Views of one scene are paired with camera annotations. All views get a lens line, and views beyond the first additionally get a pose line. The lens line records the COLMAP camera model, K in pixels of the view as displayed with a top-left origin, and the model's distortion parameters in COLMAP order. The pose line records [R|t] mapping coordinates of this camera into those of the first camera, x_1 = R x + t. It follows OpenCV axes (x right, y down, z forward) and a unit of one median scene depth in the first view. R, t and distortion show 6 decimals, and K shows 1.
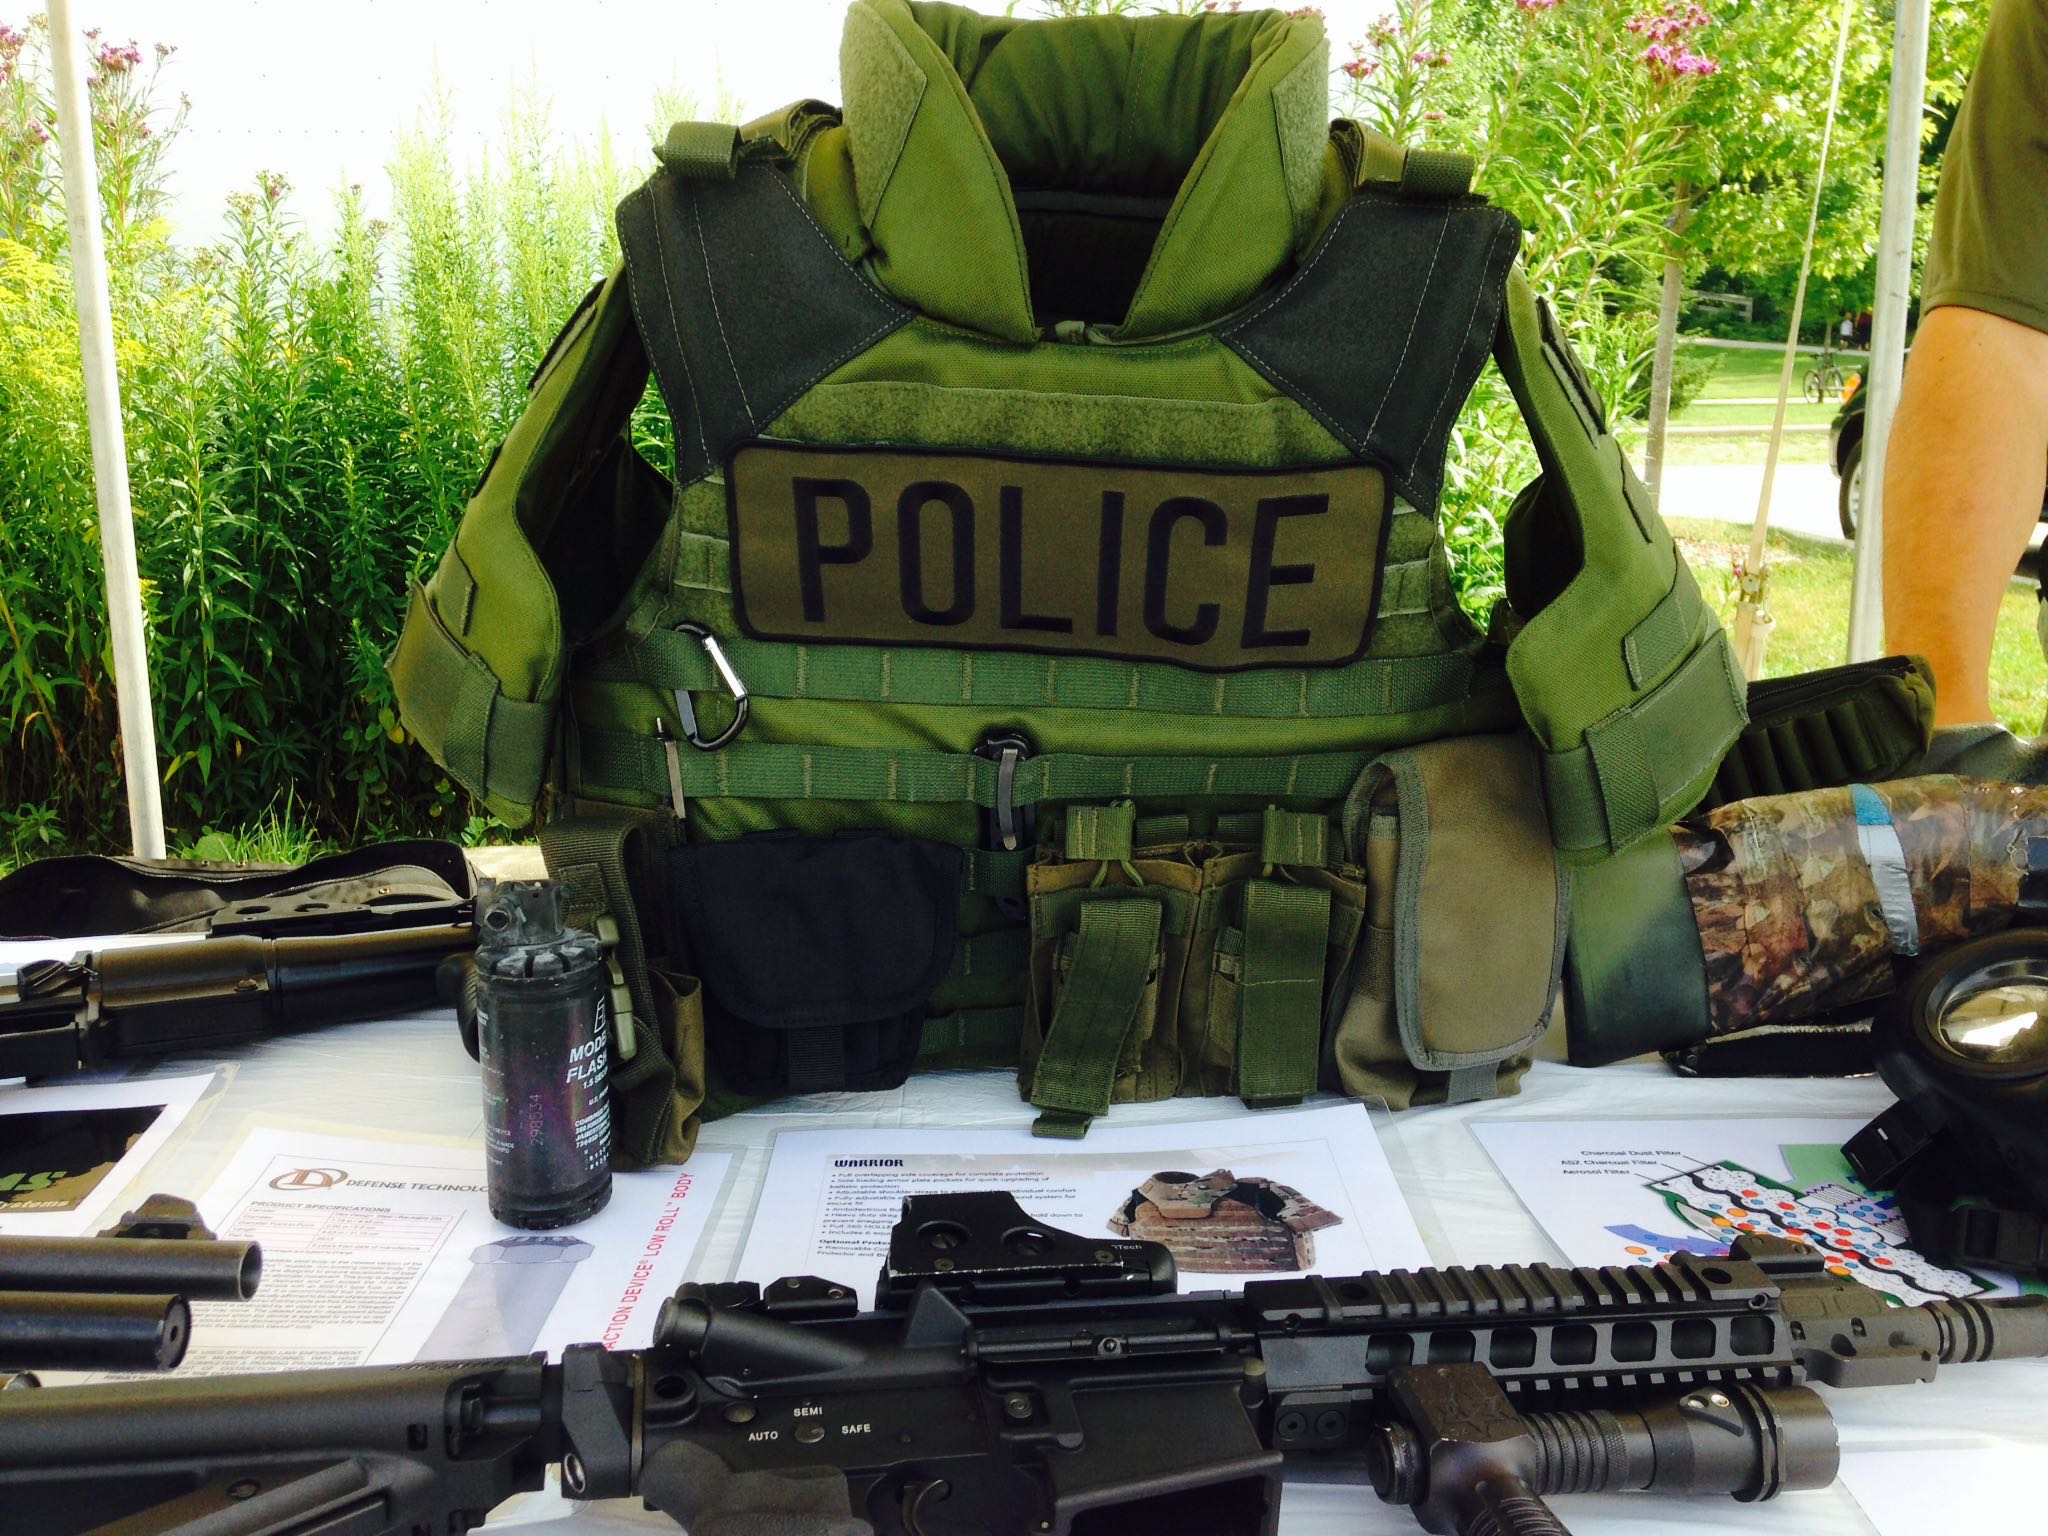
lens RADIAL K [[1889.5, 0, 1020.2], [0, 1889.5, 758.3], [0, 0, 1]] dist [0.224791, -0.395375]
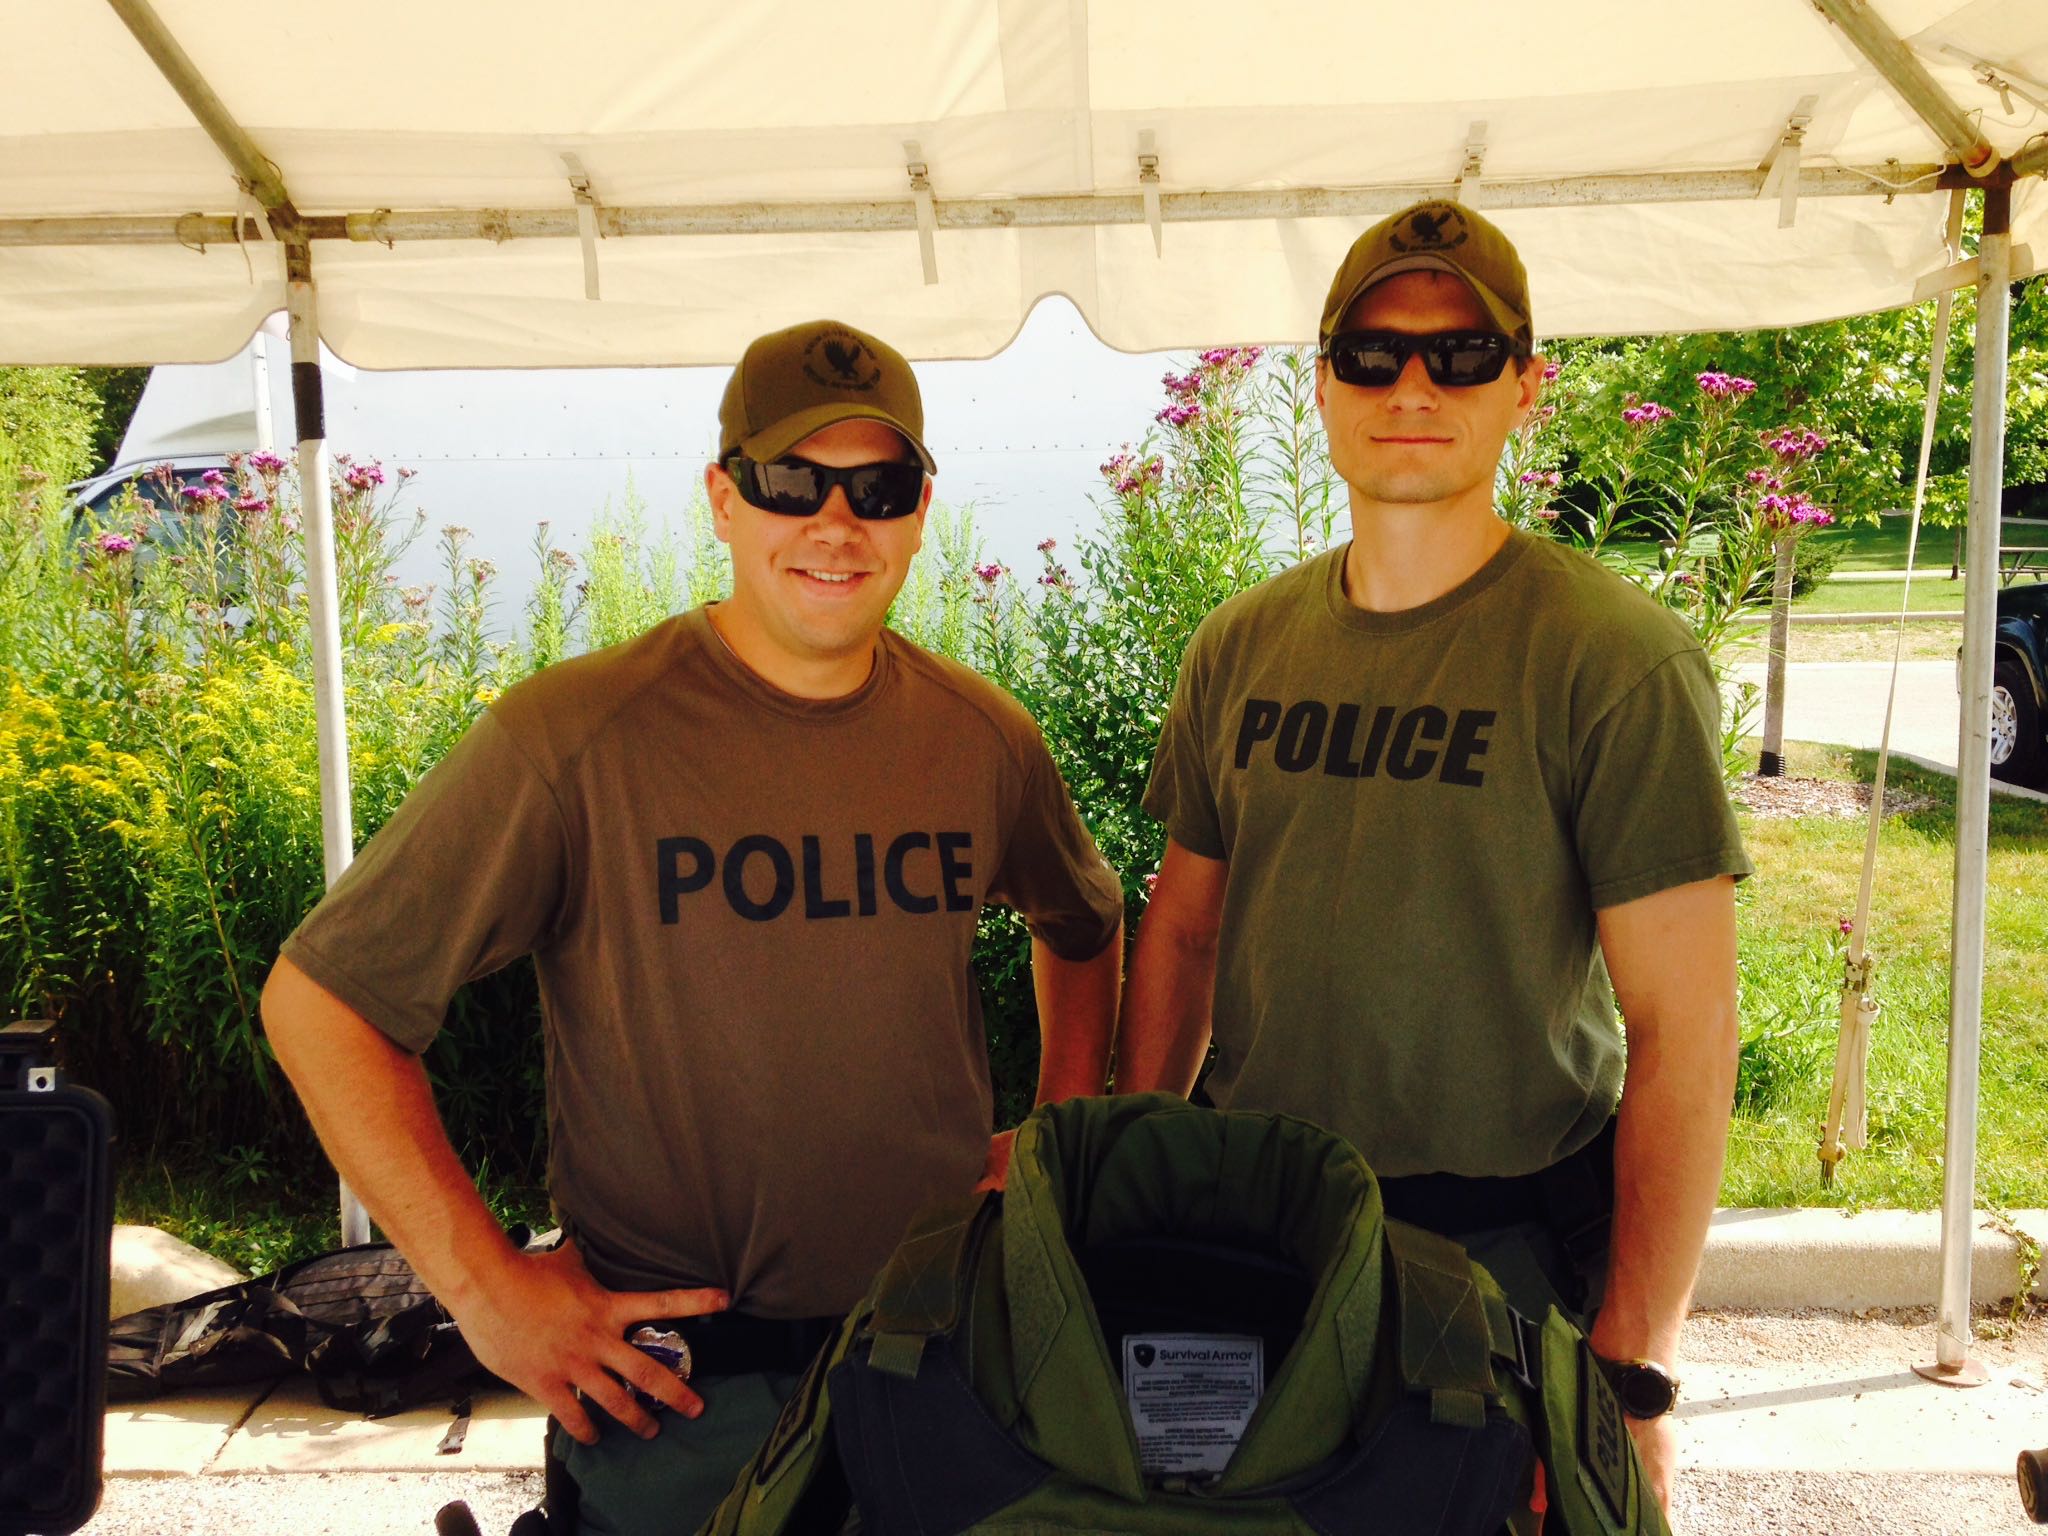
lens RADIAL K [[1841.7, 0, 1019.9], [0, 1841.7, 738.1], [0, 0, 1]] dist [0.230277, -0.349228]
pose [[0.997517, 0.004388, -0.070283, 0.006968], [-0.010661, 0.995963, -0.089133, -0.544314], [0.069608, 0.089661, 0.993537, -0.263810]]
